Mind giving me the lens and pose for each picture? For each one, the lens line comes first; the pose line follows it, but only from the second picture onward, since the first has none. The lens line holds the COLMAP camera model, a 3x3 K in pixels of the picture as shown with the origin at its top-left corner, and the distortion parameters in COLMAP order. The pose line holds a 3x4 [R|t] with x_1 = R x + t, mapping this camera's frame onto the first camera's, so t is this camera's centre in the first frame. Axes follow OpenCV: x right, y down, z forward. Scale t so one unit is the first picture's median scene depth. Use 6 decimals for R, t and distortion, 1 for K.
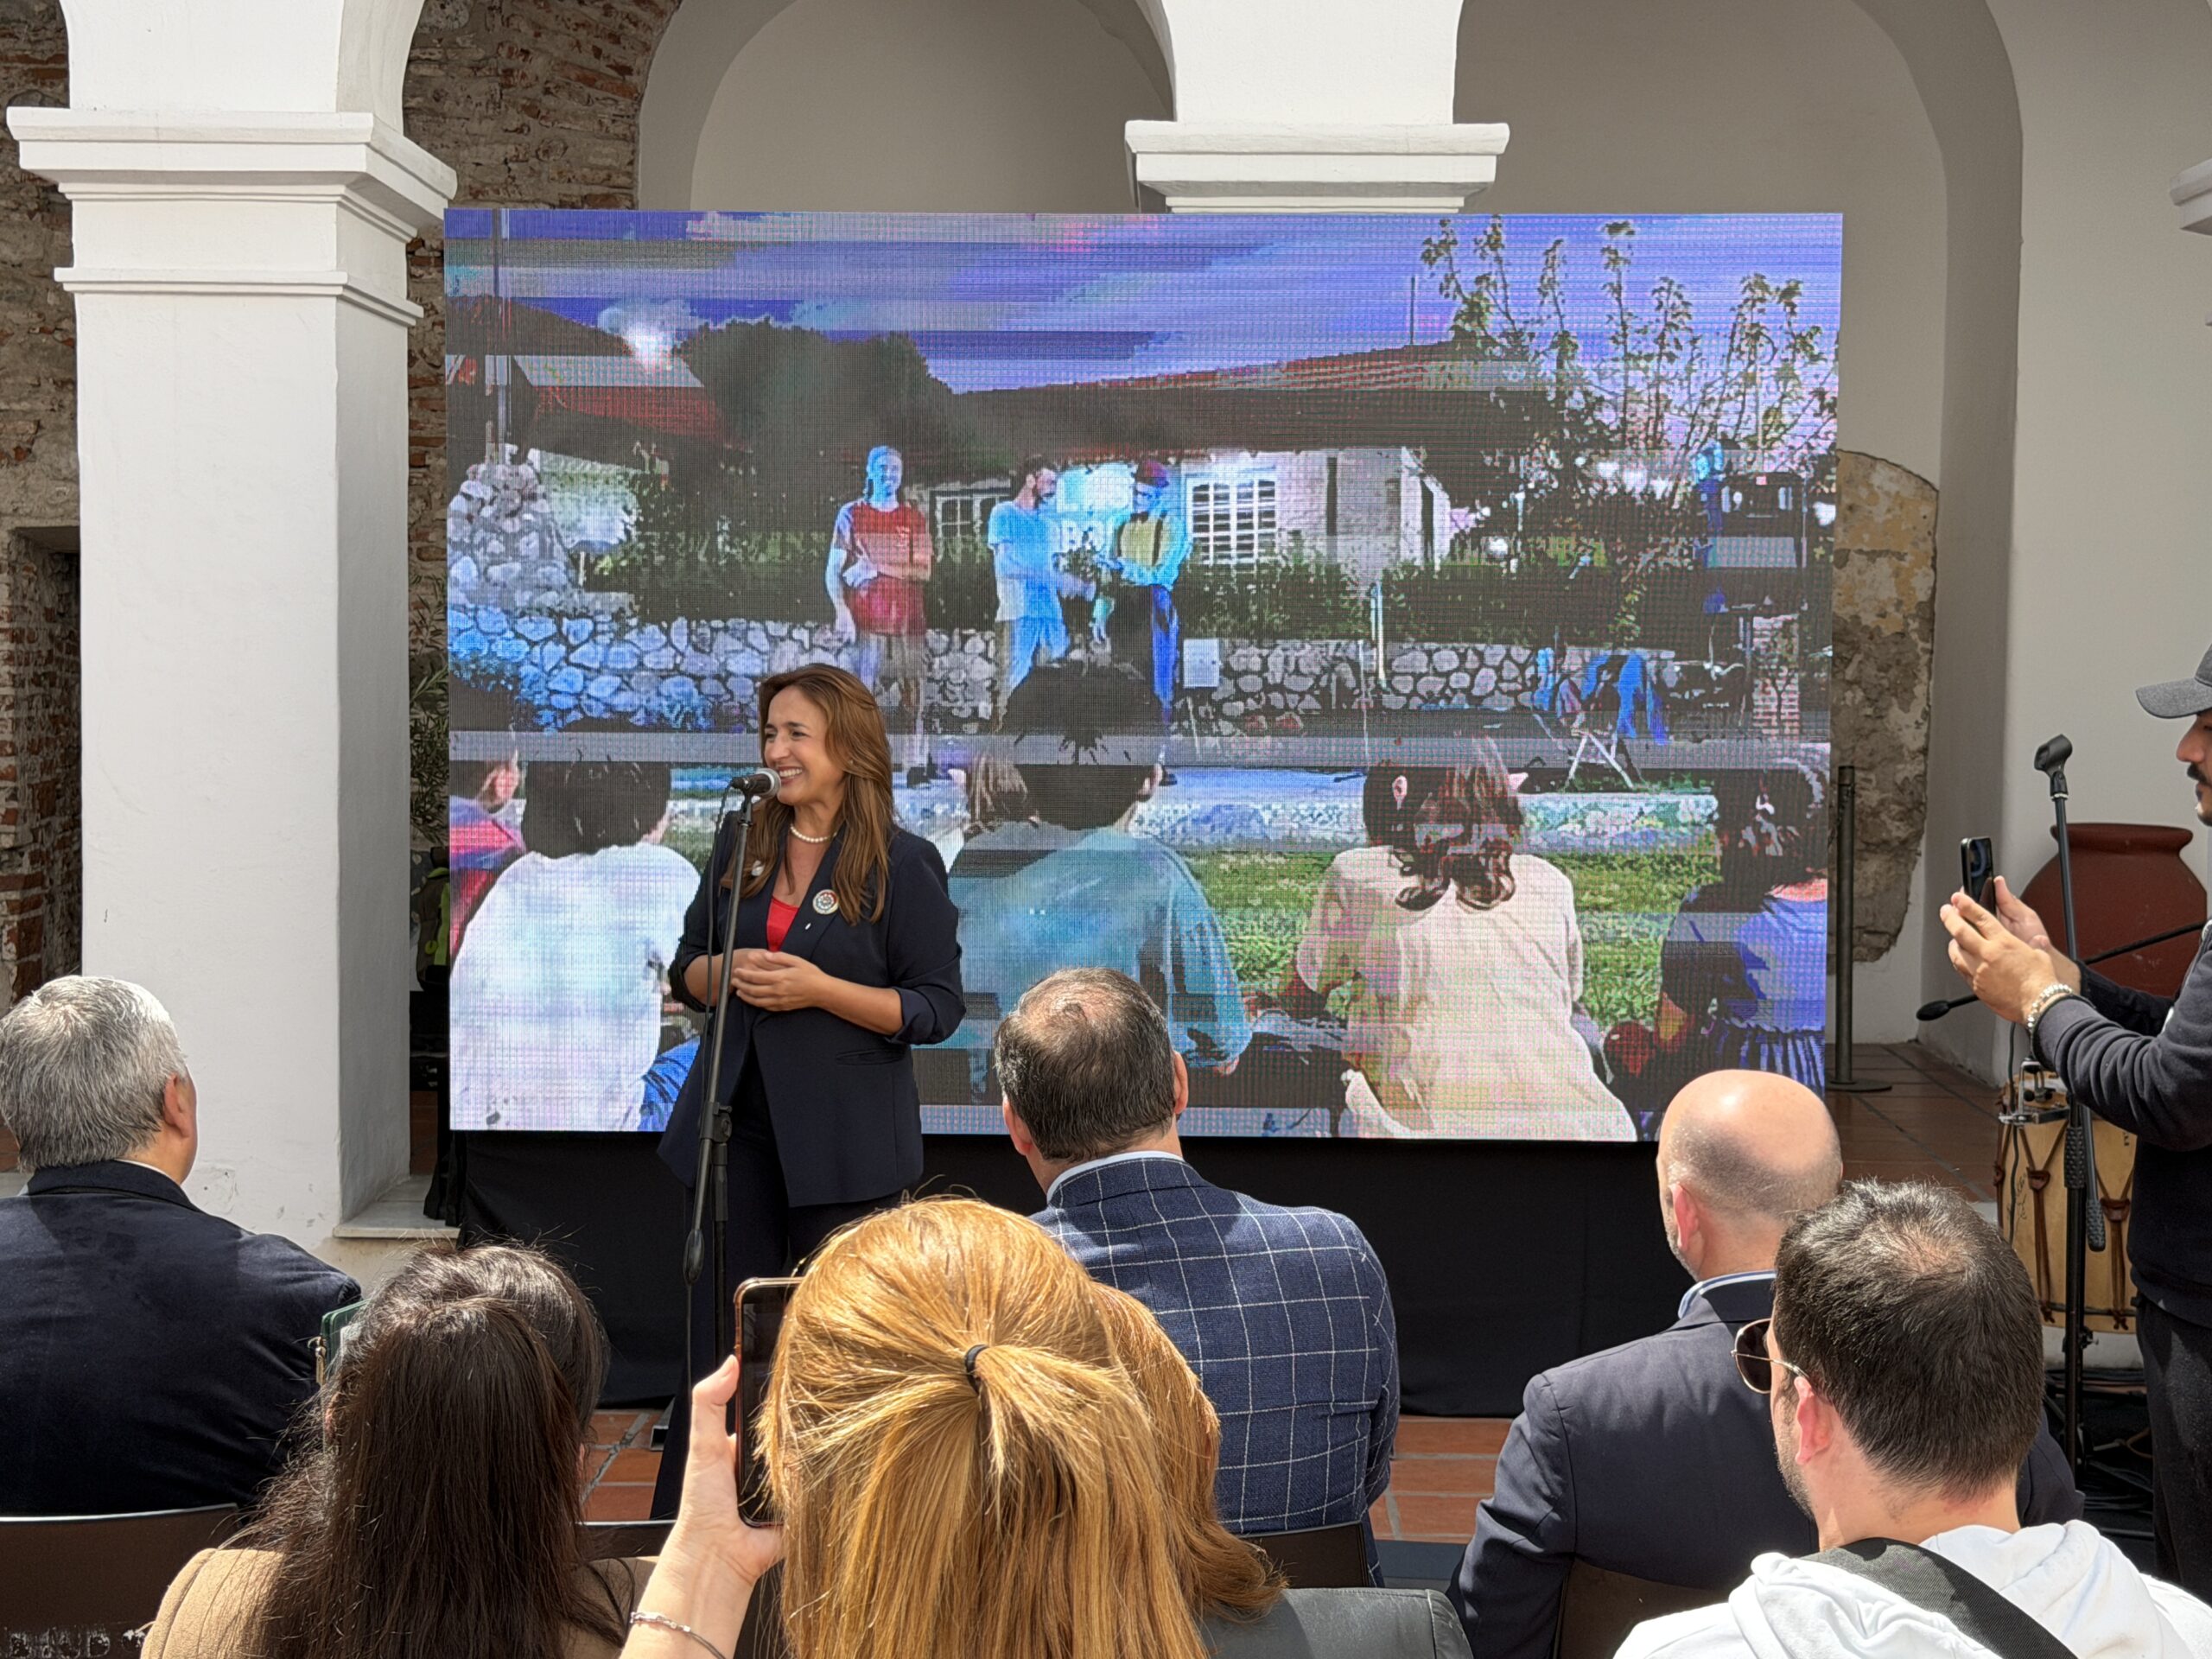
lens RADIAL K [[3412.4, 0, 1106.0], [0, 3412.4, 829.5], [0, 0, 1]] dist [0.054522, 0.100968]
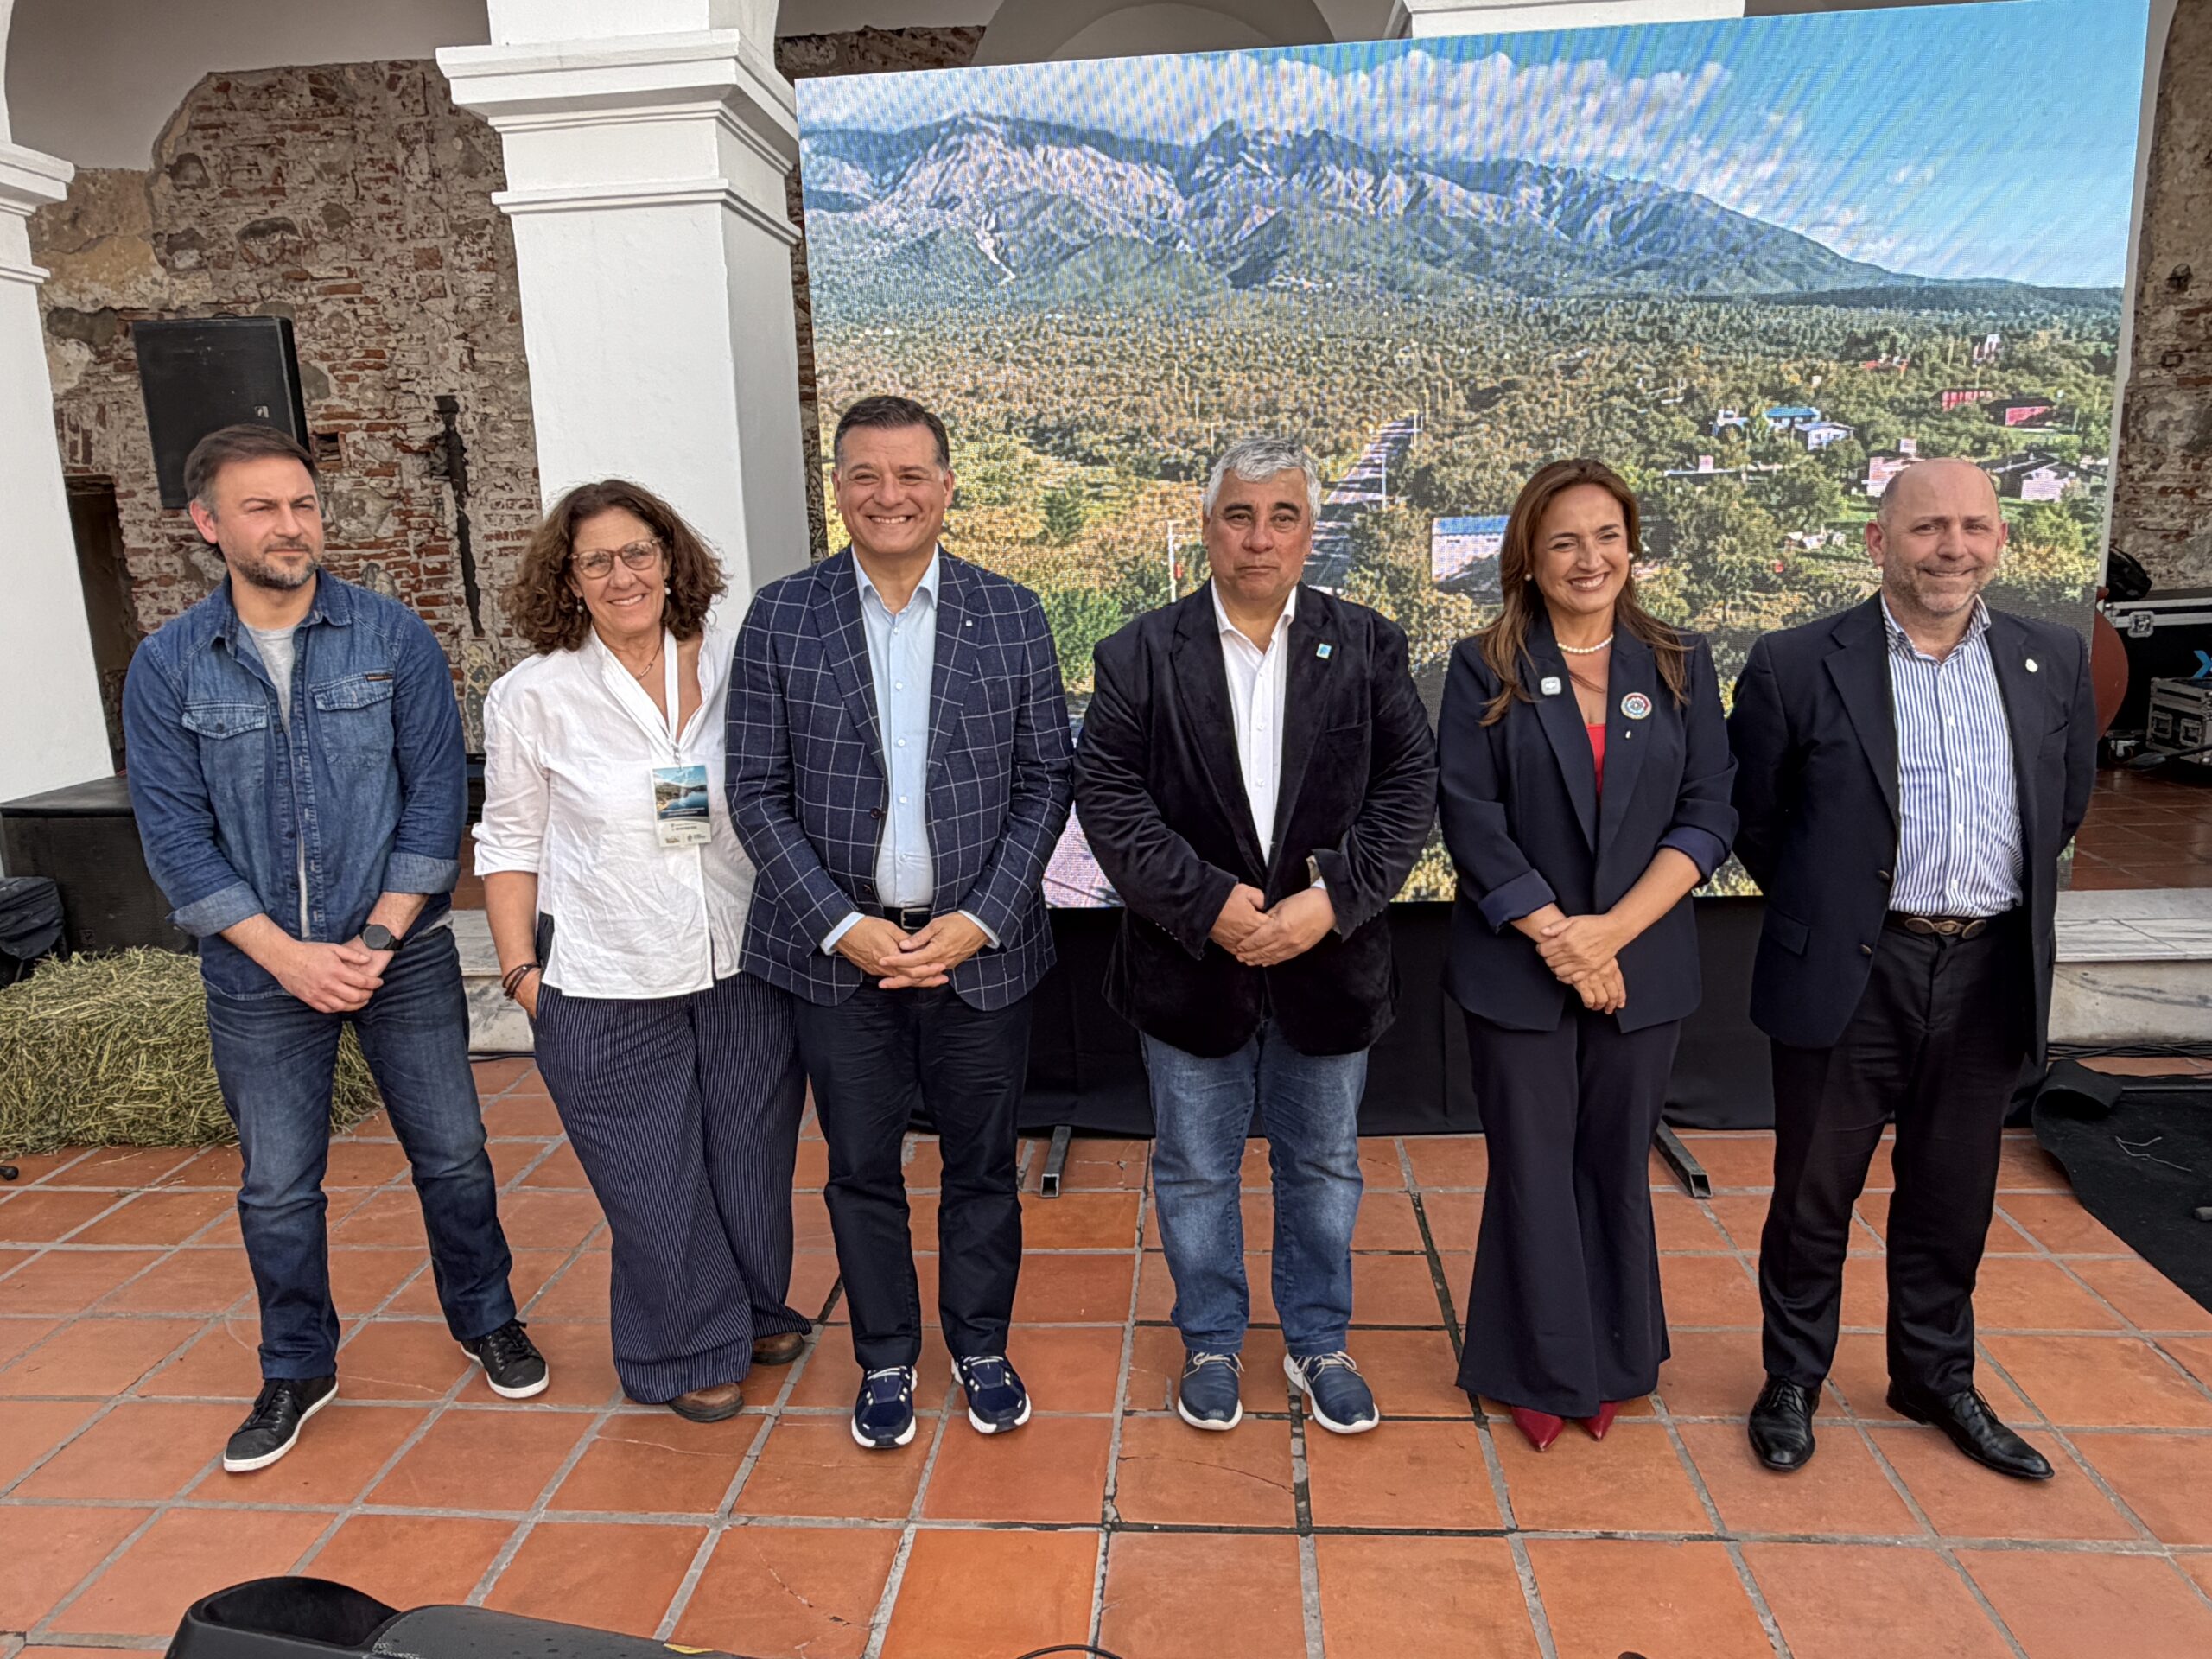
lens RADIAL K [[1562.7, 0, 1106.0], [0, 1562.7, 829.5], [0, 0, 1]] dist [-0.001122, -0.001450]
pose [[0.996064, -0.031723, -0.082769, -0.040999], [0.043390, 0.988742, 0.143203, -0.009443], [0.077295, -0.146231, 0.986226, 0.336141]]
